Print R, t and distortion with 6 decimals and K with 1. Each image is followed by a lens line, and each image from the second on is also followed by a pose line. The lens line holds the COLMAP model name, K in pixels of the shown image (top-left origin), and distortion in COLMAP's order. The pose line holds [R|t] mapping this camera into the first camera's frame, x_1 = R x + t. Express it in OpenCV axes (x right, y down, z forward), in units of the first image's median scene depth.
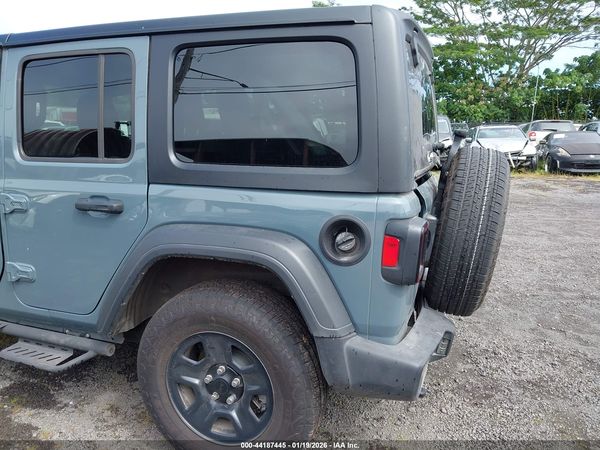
lens RADIAL K [[472.9, 0, 298.3], [0, 472.9, 221.8], [0, 0, 1]] dist [0.030312, -0.050176]
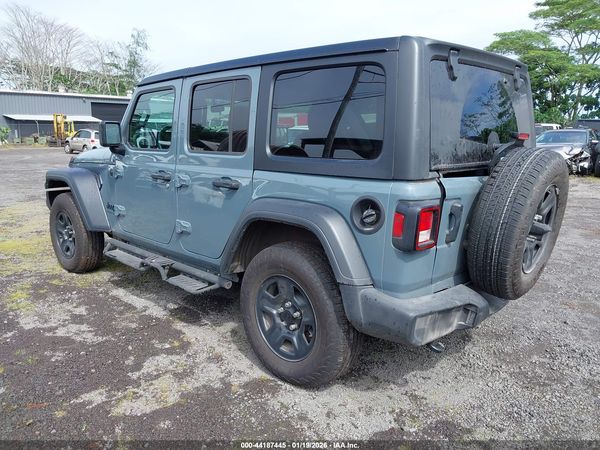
lens RADIAL K [[472.9, 0, 299.1], [0, 472.9, 222.7], [0, 0, 1]] dist [0.030312, -0.050176]
pose [[0.914669, 0.077276, -0.396748, 0.388098], [-0.078516, 0.996826, 0.013143, 0.050925], [0.396504, 0.019129, 0.917834, -0.255511]]
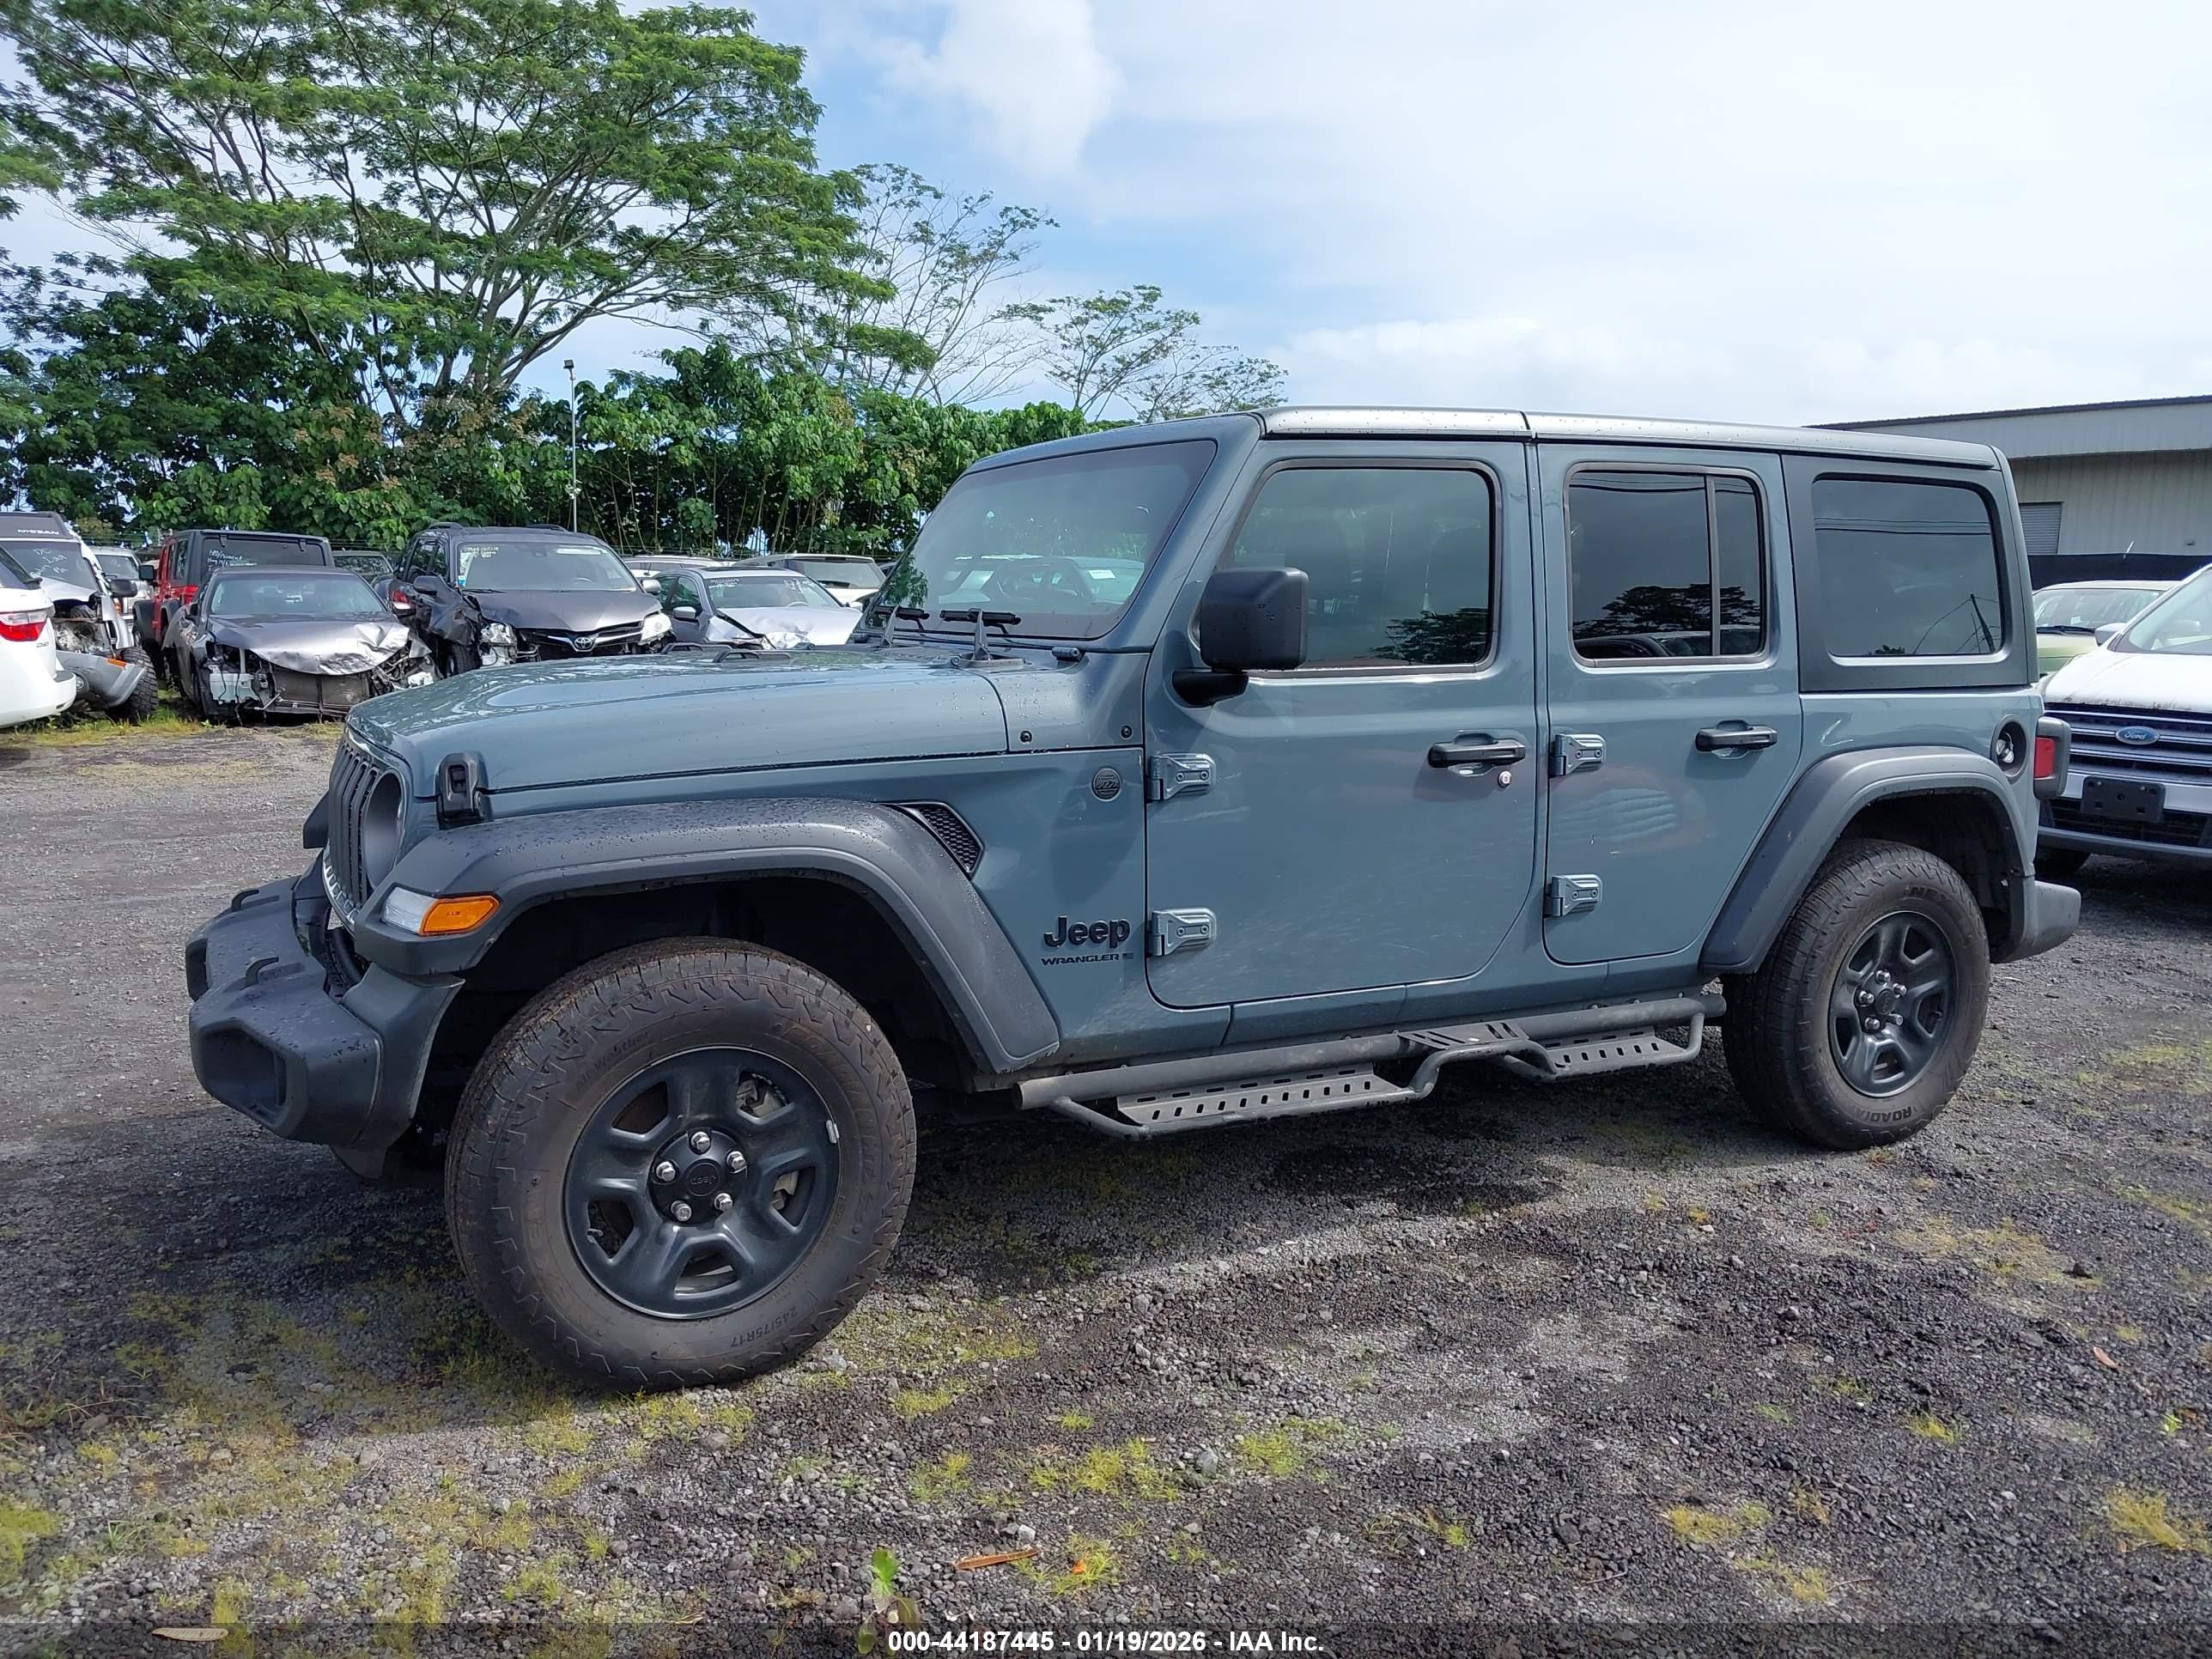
lens RADIAL K [[1743.6, 0, 1074.6], [0, 1743.6, 823.1], [0, 0, 1]] dist [0.030312, -0.050176]
pose [[0.676901, -0.093196, 0.730151, -2.565230], [0.129318, 0.991581, 0.006678, -0.051077], [-0.724626, 0.089901, 0.683254, 0.153124]]
